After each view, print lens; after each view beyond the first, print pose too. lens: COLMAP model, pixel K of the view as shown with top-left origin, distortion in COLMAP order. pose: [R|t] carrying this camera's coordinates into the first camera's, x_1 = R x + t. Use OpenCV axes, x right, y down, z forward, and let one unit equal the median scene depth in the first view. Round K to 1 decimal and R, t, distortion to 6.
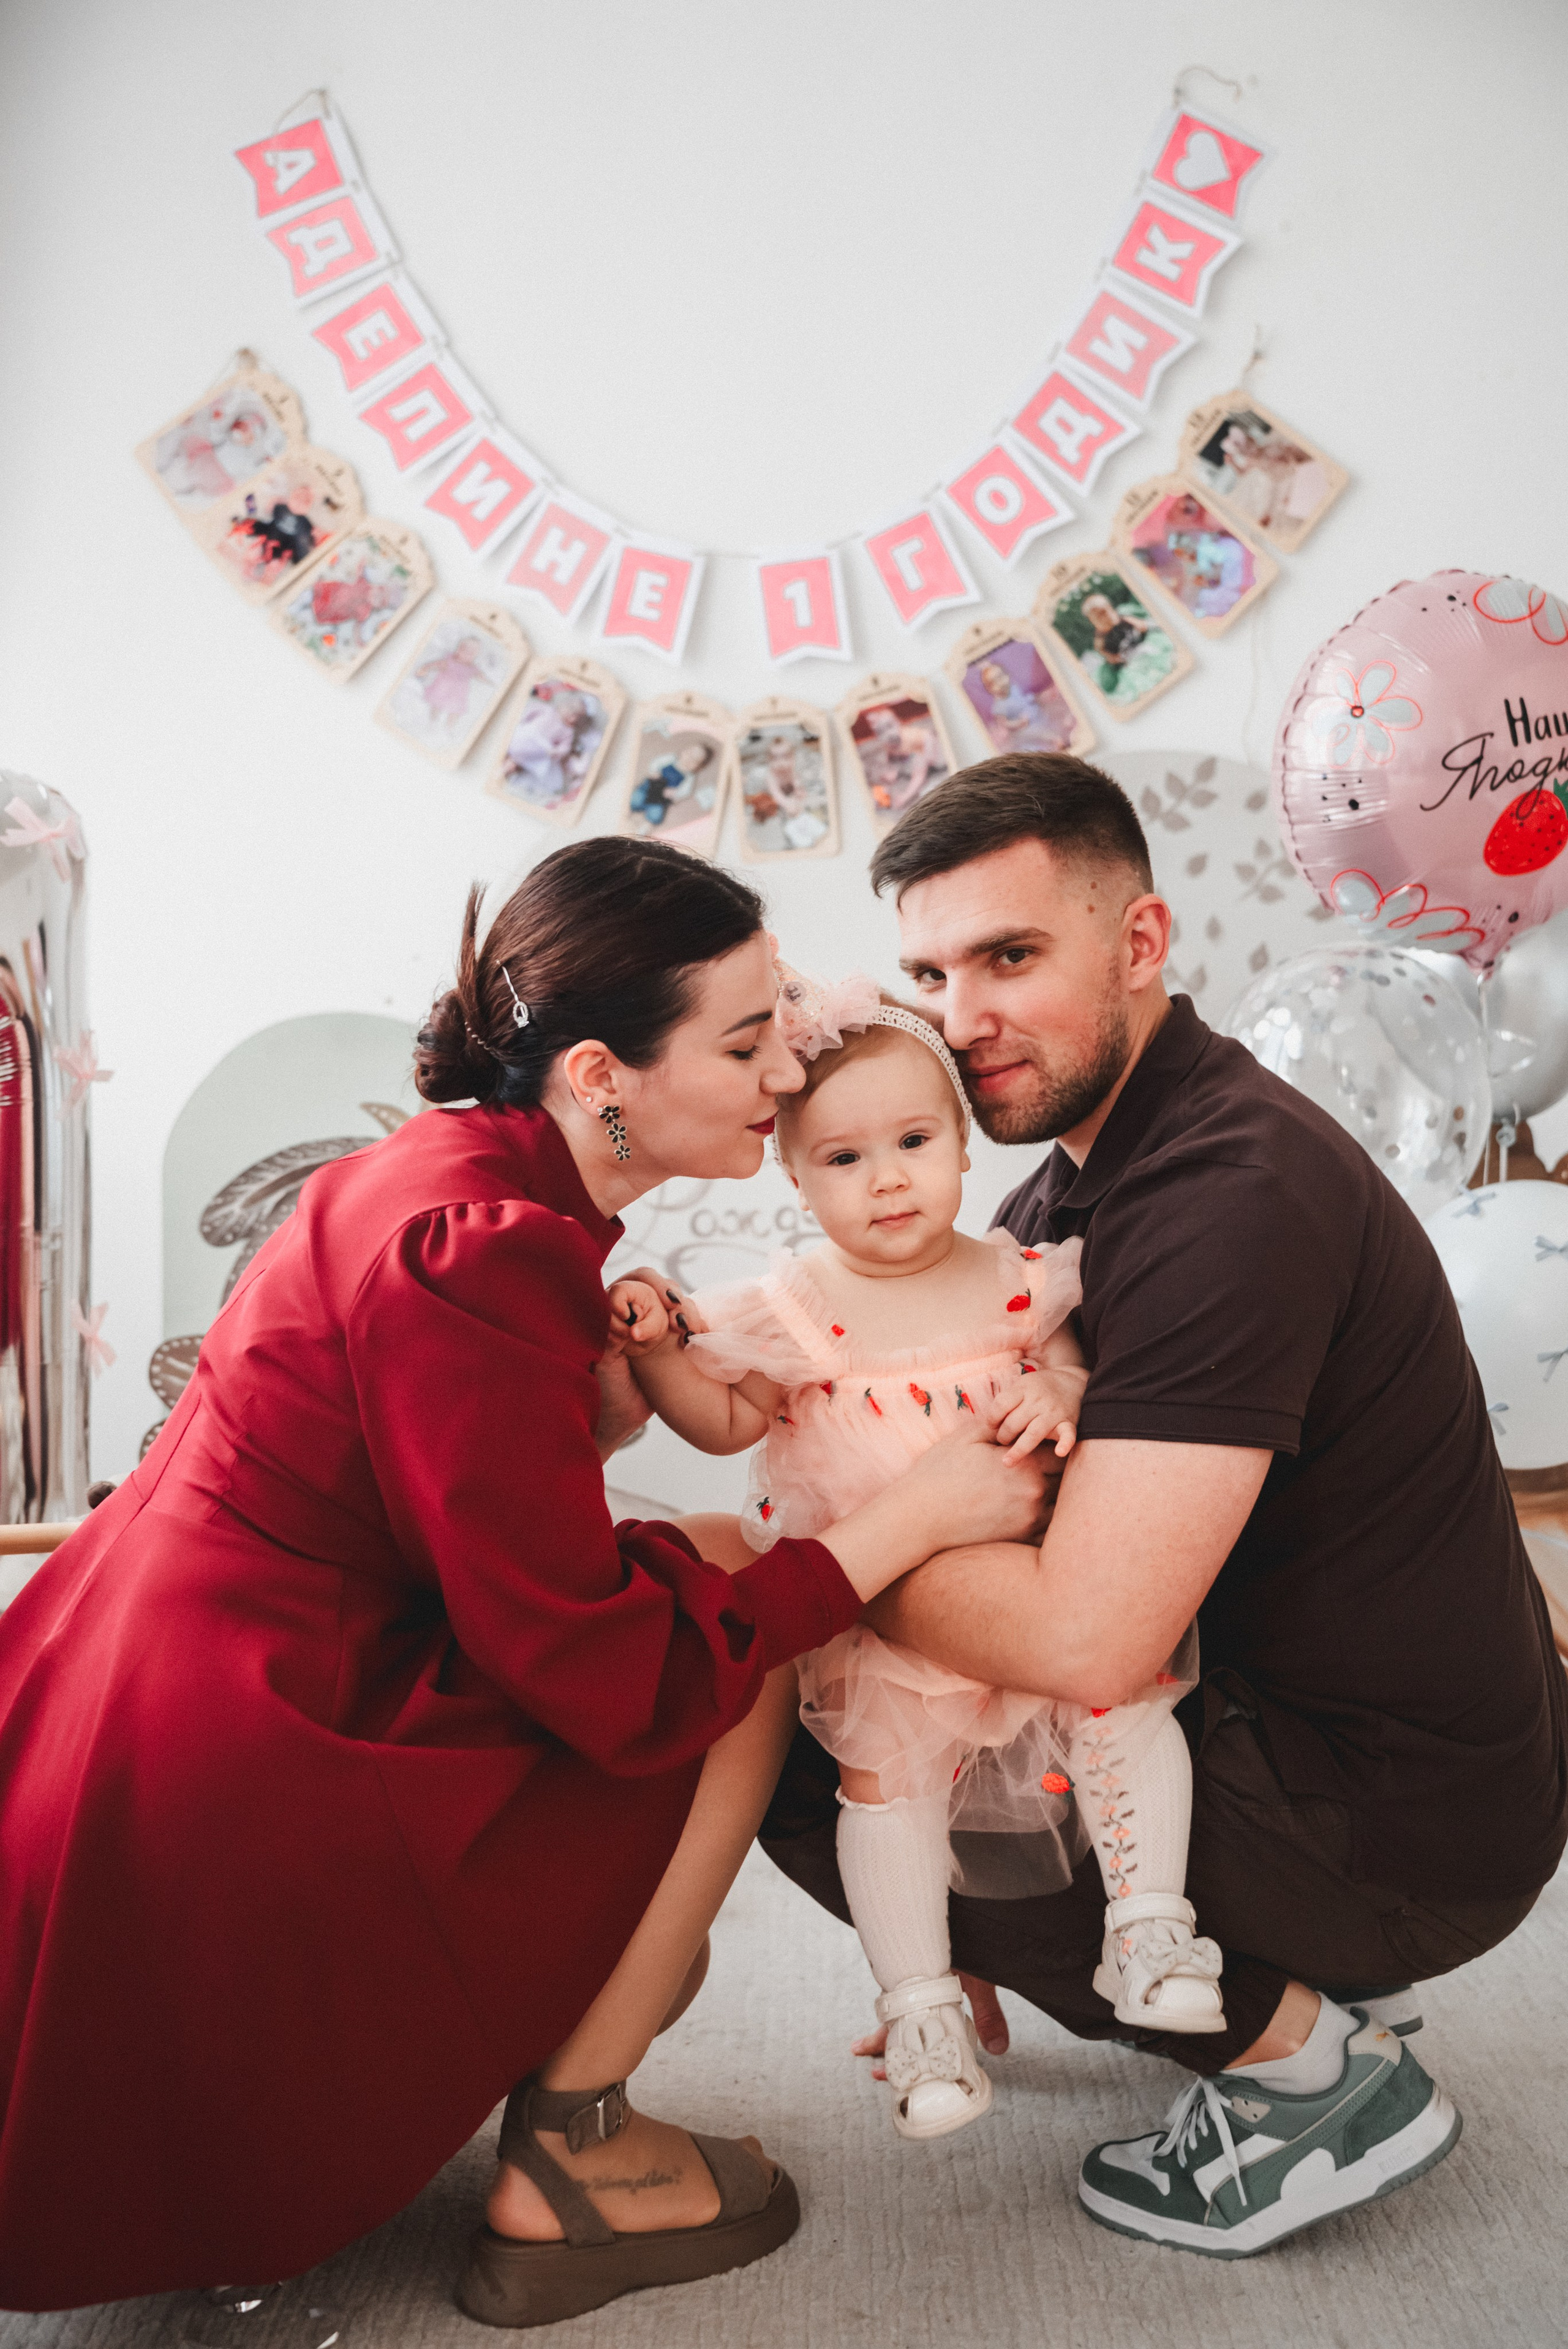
lens RADIAL K [[2601.1, 0, 816.2], [0, 2601.1, 1170.3], [0, 0, 1]] dist [-0.005580, -0.029973]
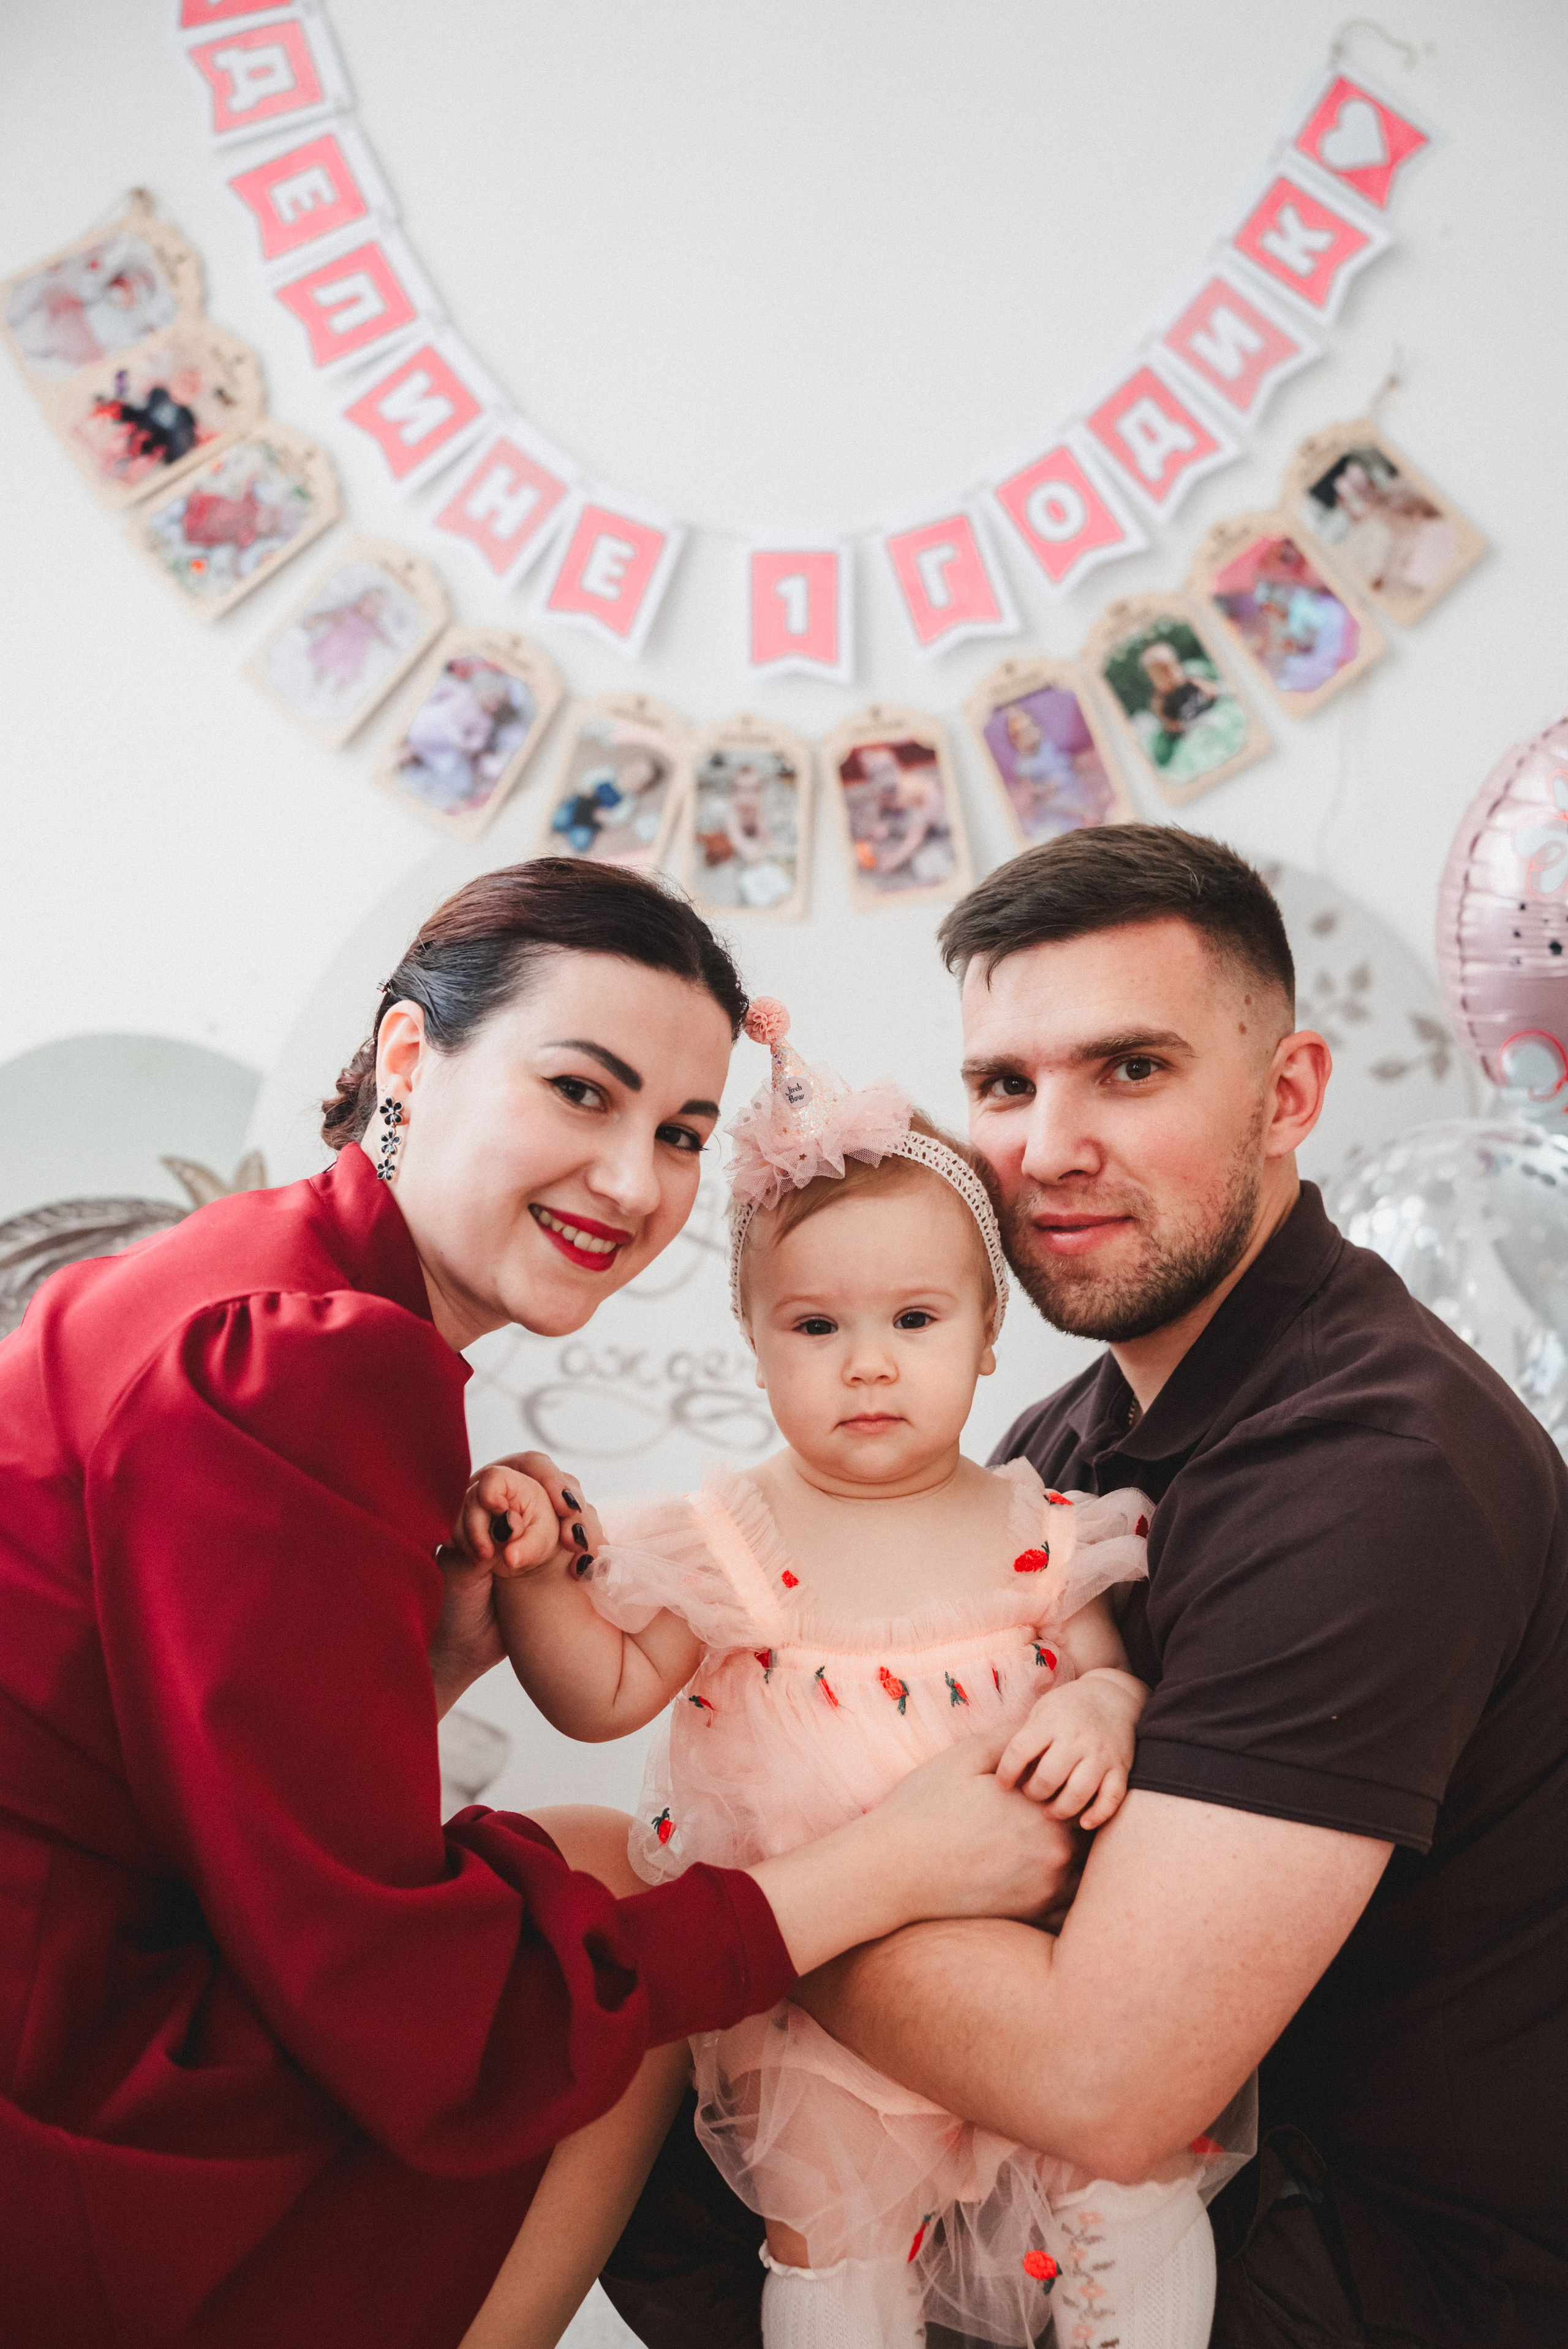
lens RADIAL K [[2869.2, 0, 819.8], [0, 2869.2, 1148.1], [0, 0, 1]] dist [0.004073, -0.028882]
pose [[0.989952, 0.128193, 0.059682, -0.030029], [-0.125768, 0.991137, -0.042771, -0.015490], [-0.064636, 0.034835, 0.997301, 0.125967]]
